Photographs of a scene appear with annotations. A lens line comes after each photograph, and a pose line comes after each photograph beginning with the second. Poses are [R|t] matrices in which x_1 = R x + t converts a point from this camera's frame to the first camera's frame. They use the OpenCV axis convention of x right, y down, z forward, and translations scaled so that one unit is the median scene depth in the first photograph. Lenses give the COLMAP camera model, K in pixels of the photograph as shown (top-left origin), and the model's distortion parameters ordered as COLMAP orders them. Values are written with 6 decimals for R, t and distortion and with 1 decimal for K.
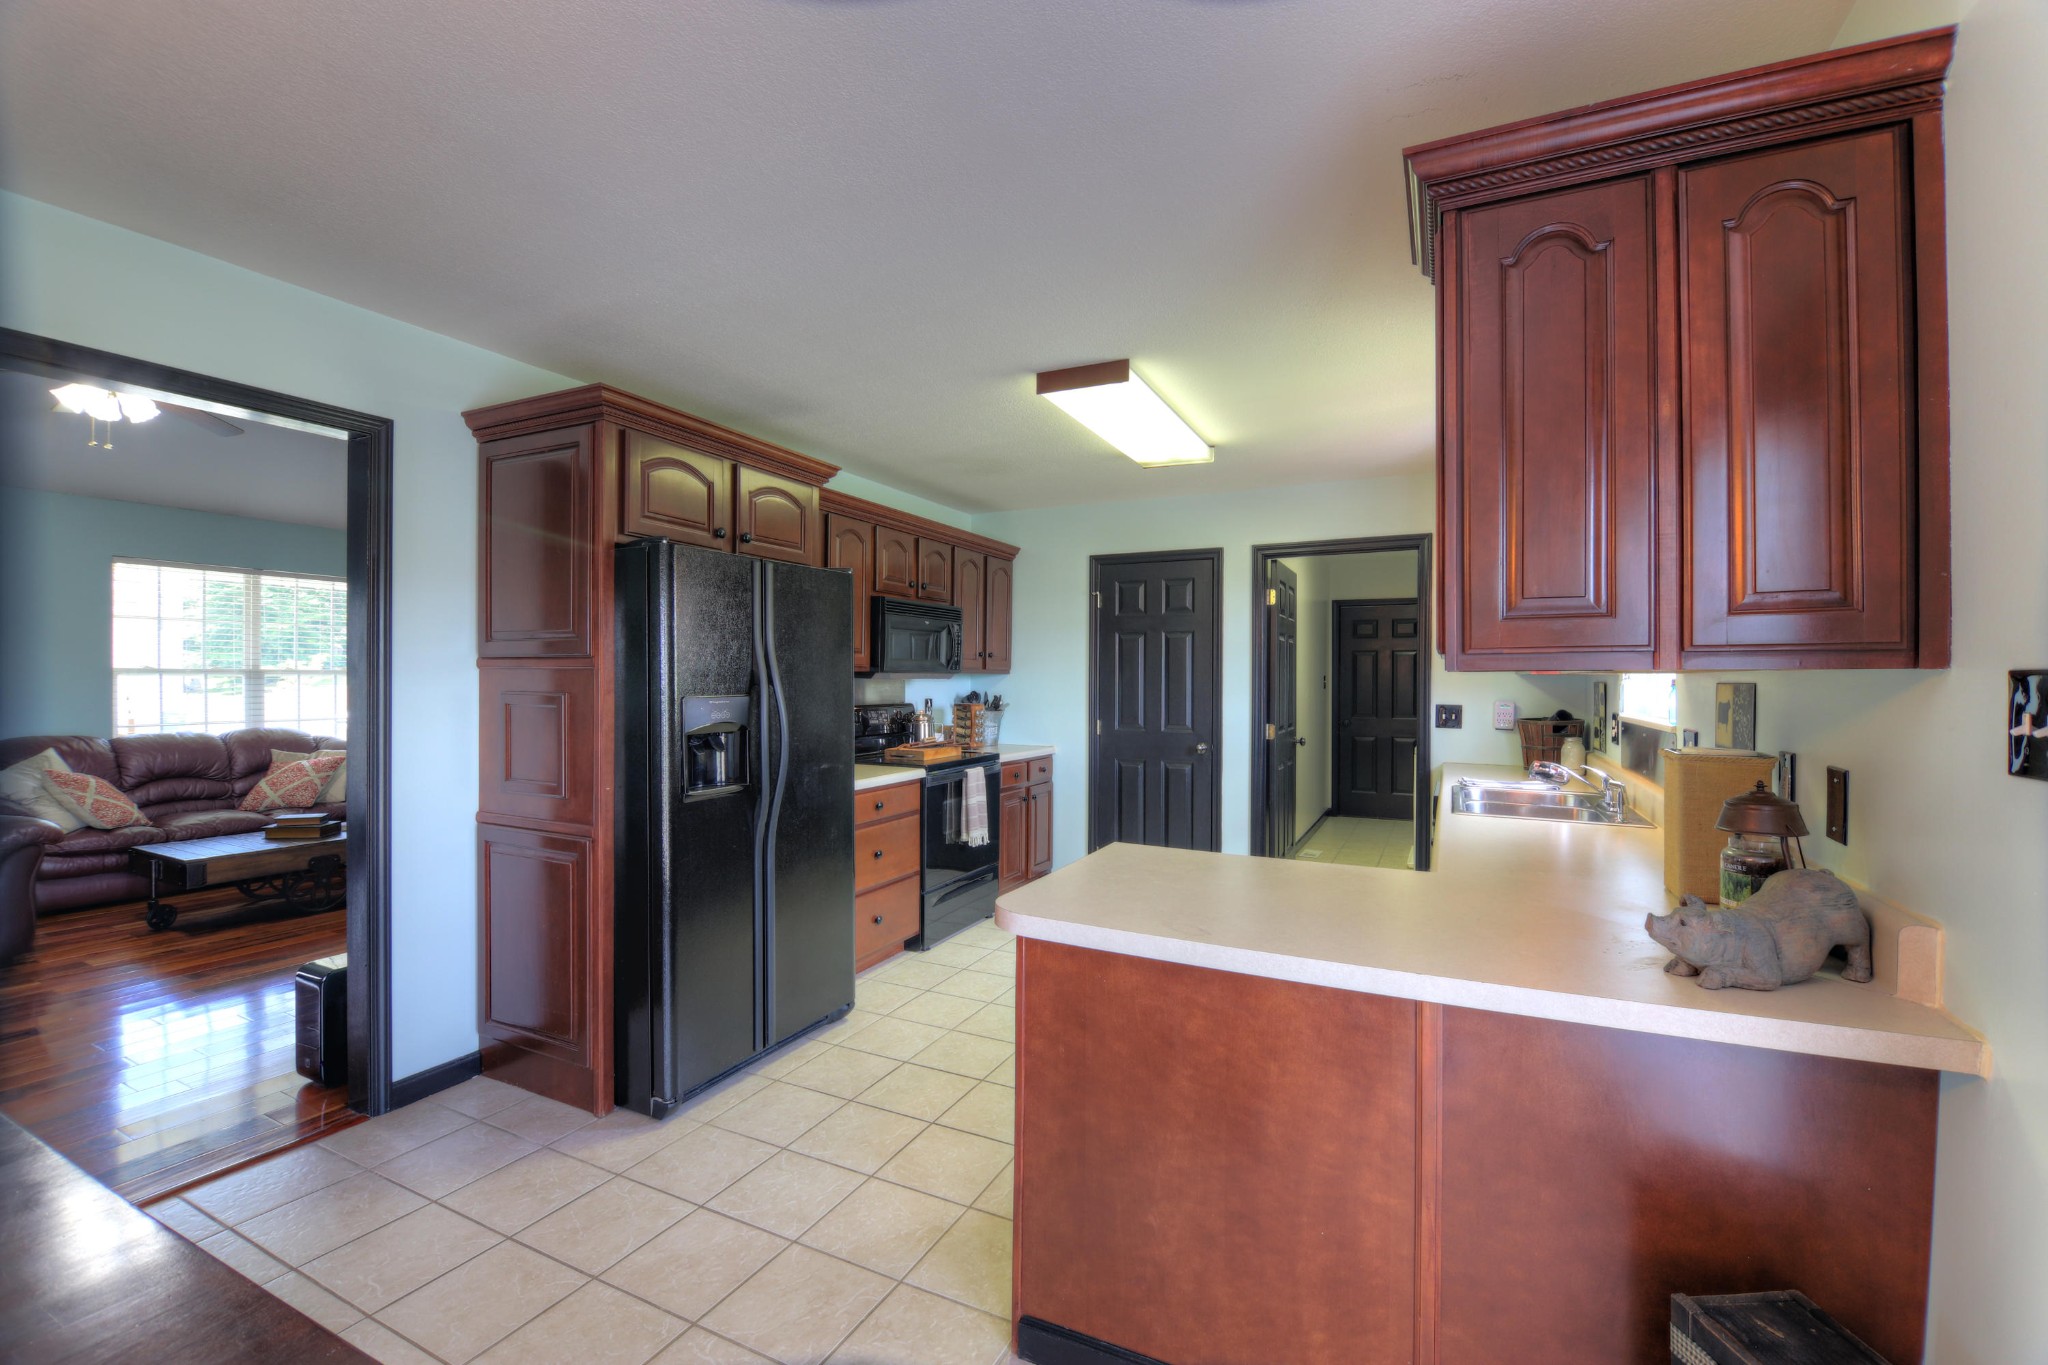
lens RADIAL K [[870.5, 0, 1024.8], [0, 870.5, 678.1], [0, 0, 1]] dist [-0.010144, -0.000630]
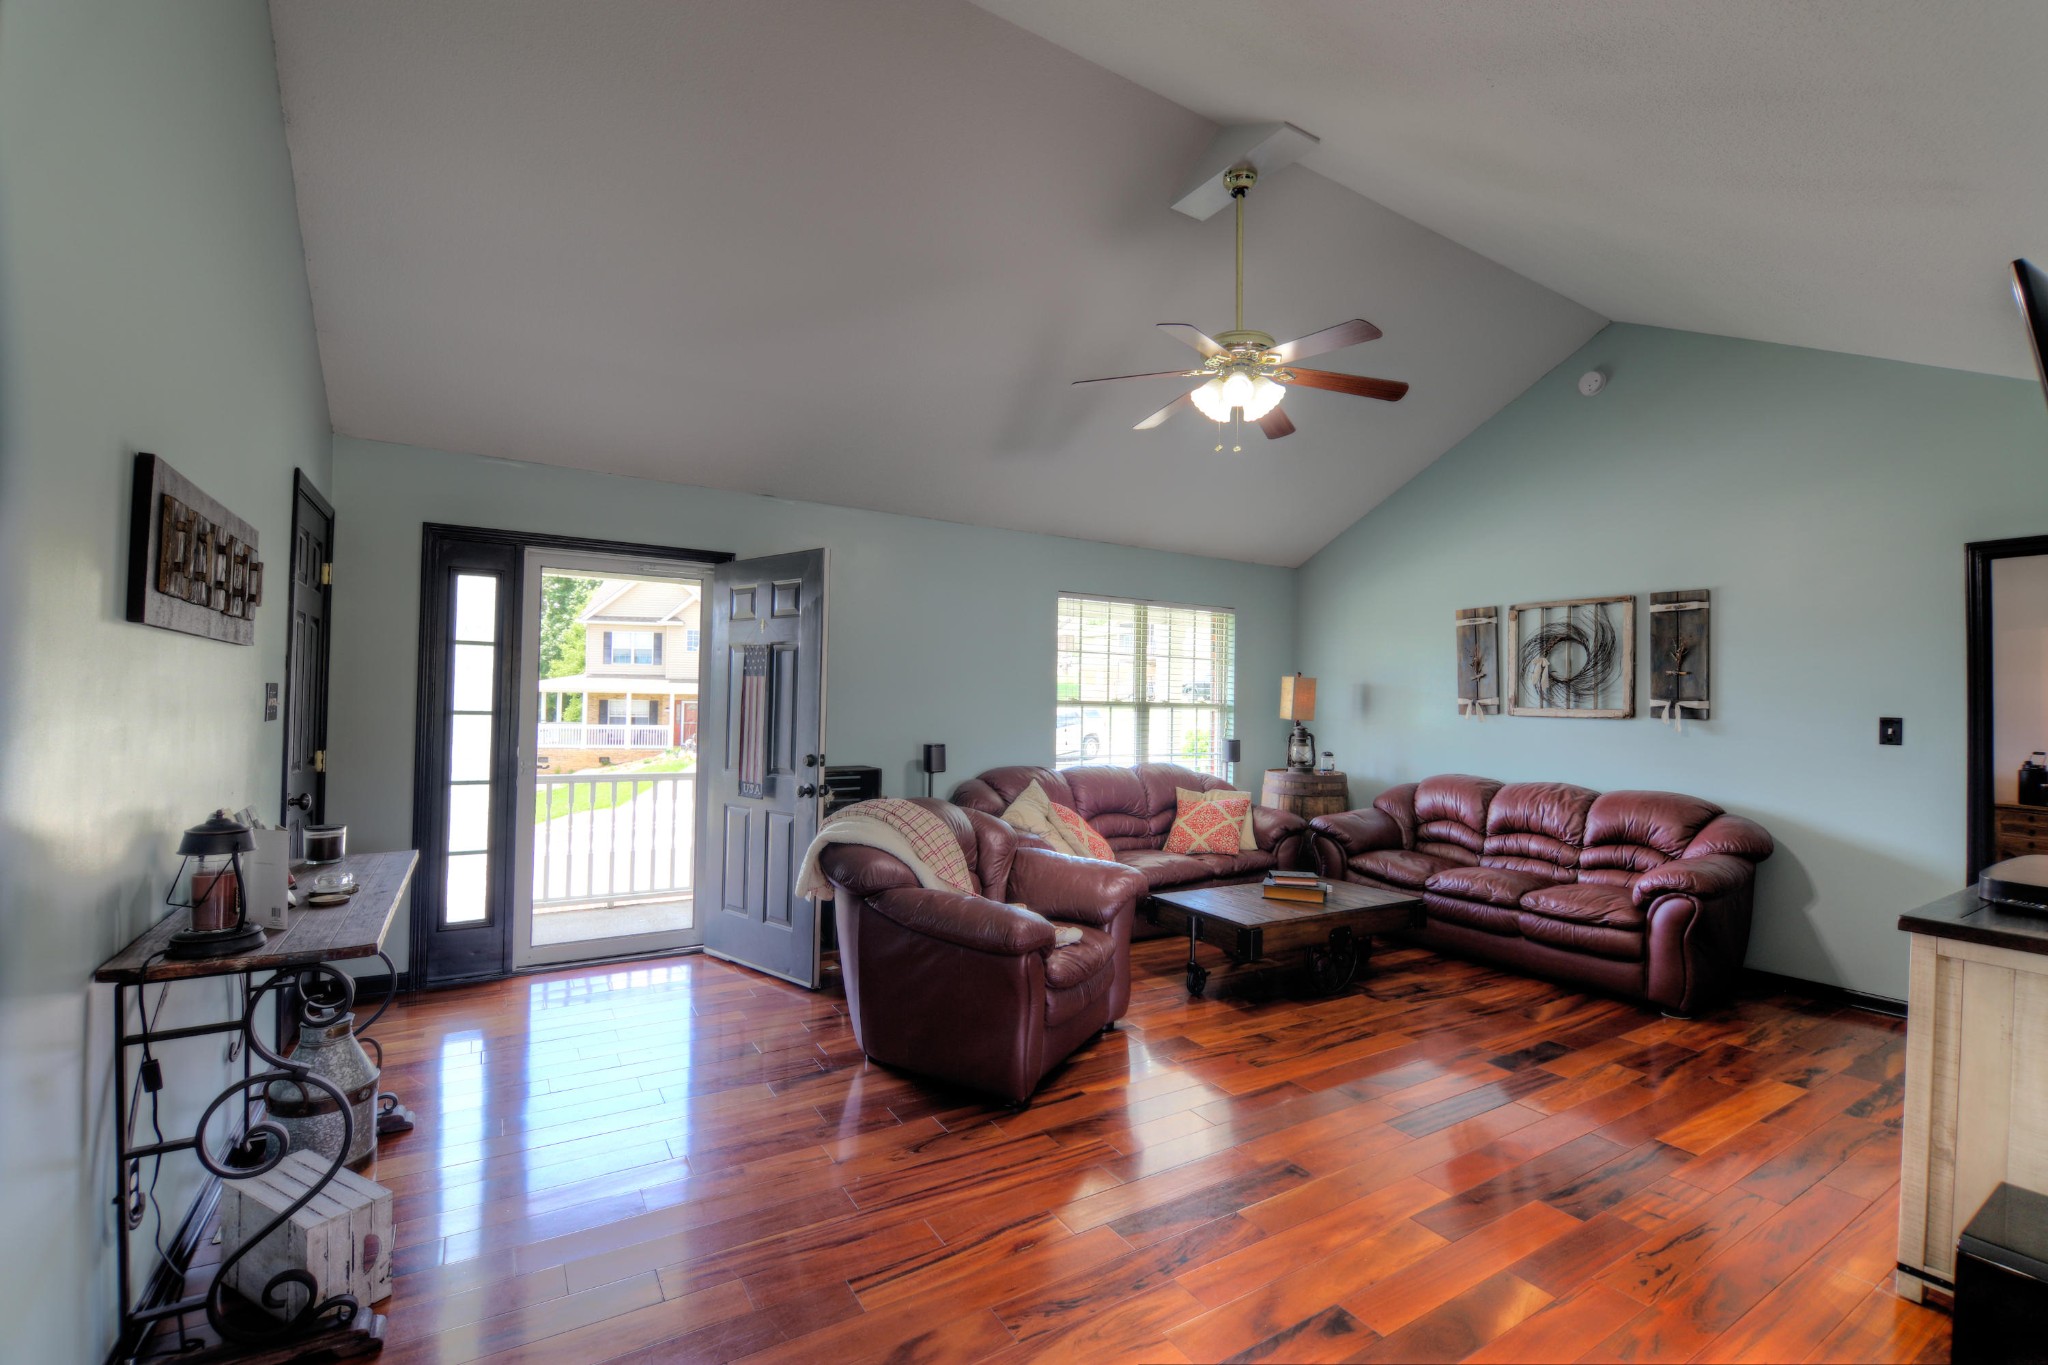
lens RADIAL K [[870.5, 0, 1014.9], [0, 870.5, 672.9], [0, 0, 1]] dist [-0.010144, -0.000630]
pose [[0.841845, -0.008075, -0.539658, -0.531693], [-0.016208, 0.999059, -0.040233, -0.001699], [0.539475, 0.042617, 0.840922, 0.097502]]
